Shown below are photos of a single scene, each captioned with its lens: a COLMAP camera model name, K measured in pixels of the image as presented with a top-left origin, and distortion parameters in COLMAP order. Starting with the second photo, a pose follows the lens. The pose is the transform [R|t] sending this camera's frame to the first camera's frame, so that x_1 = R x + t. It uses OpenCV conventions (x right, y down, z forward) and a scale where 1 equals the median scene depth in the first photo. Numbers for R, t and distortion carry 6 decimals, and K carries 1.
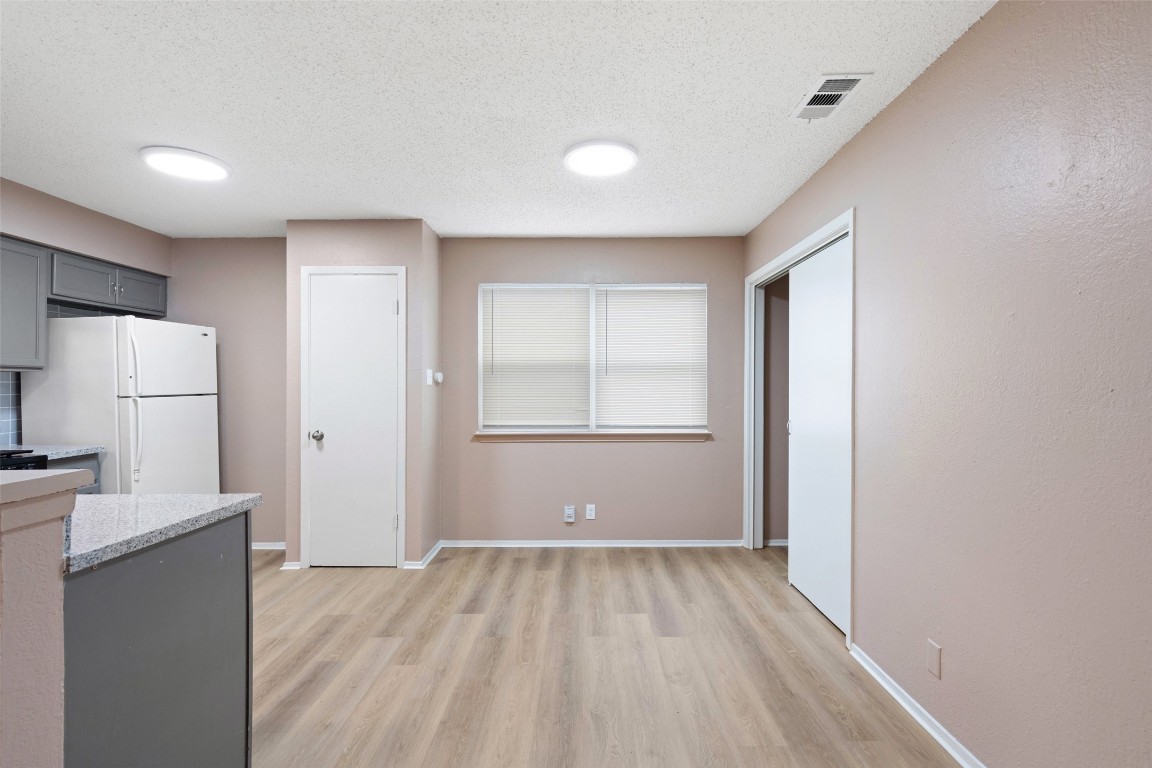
lens RADIAL K [[528.1, 0, 570.2], [0, 528.1, 381.3], [0, 0, 1]] dist [-0.000718, 0.000972]
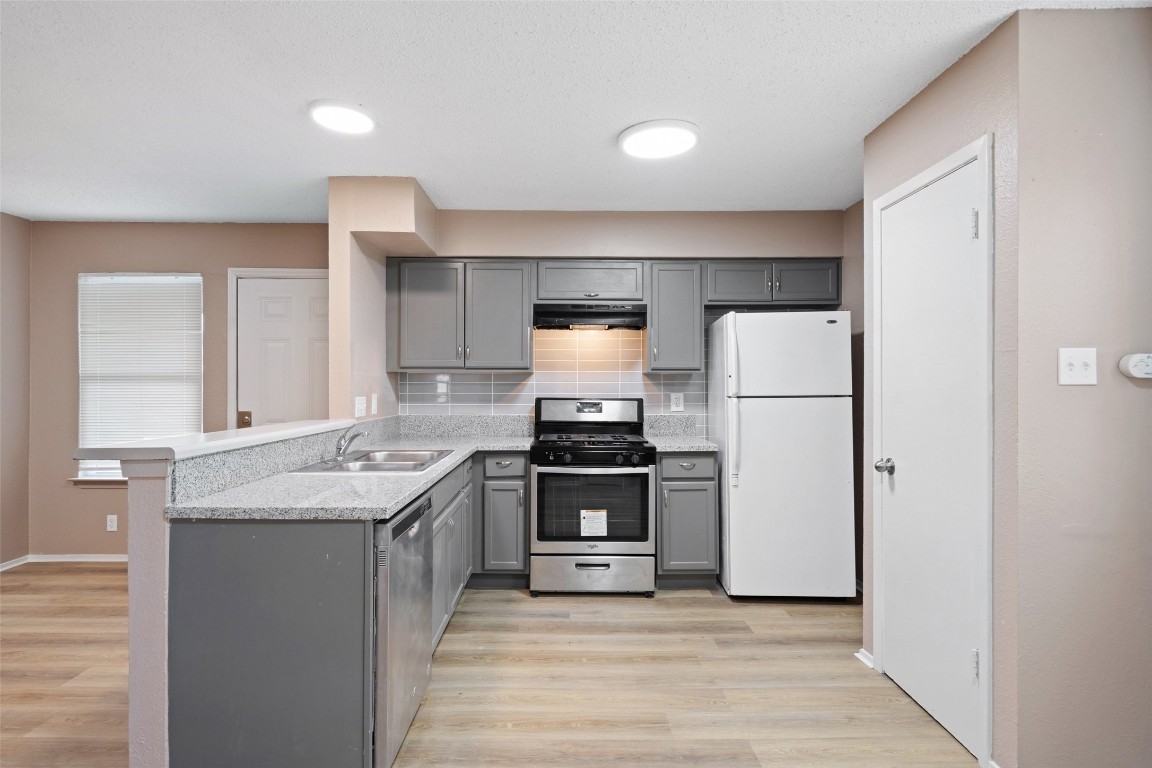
lens RADIAL K [[589.4, 0, 569.6], [0, 589.4, 377.4], [0, 0, 1]] dist [0.002556, 0.001030]
pose [[0.021618, -0.008847, -0.999727, 0.289137], [0.009834, 0.999914, -0.008636, 0.001190], [0.999718, -0.009645, 0.021704, 0.855553]]
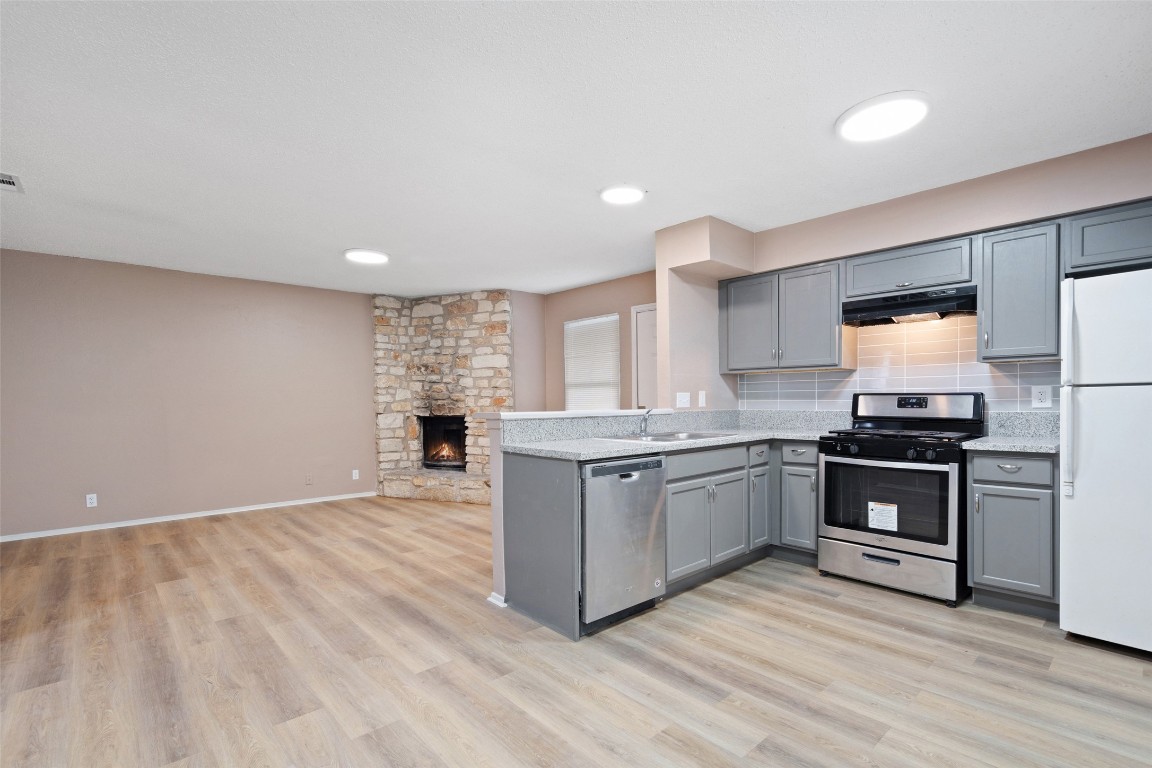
lens RADIAL K [[528.1, 0, 574.2], [0, 528.1, 406.4], [0, 0, 1]] dist [-0.000718, 0.000972]
pose [[-0.722396, 0.020889, -0.691164, 0.268534], [0.019339, 0.999763, 0.010003, 0.048567], [0.691209, -0.006141, -0.722628, 1.330562]]
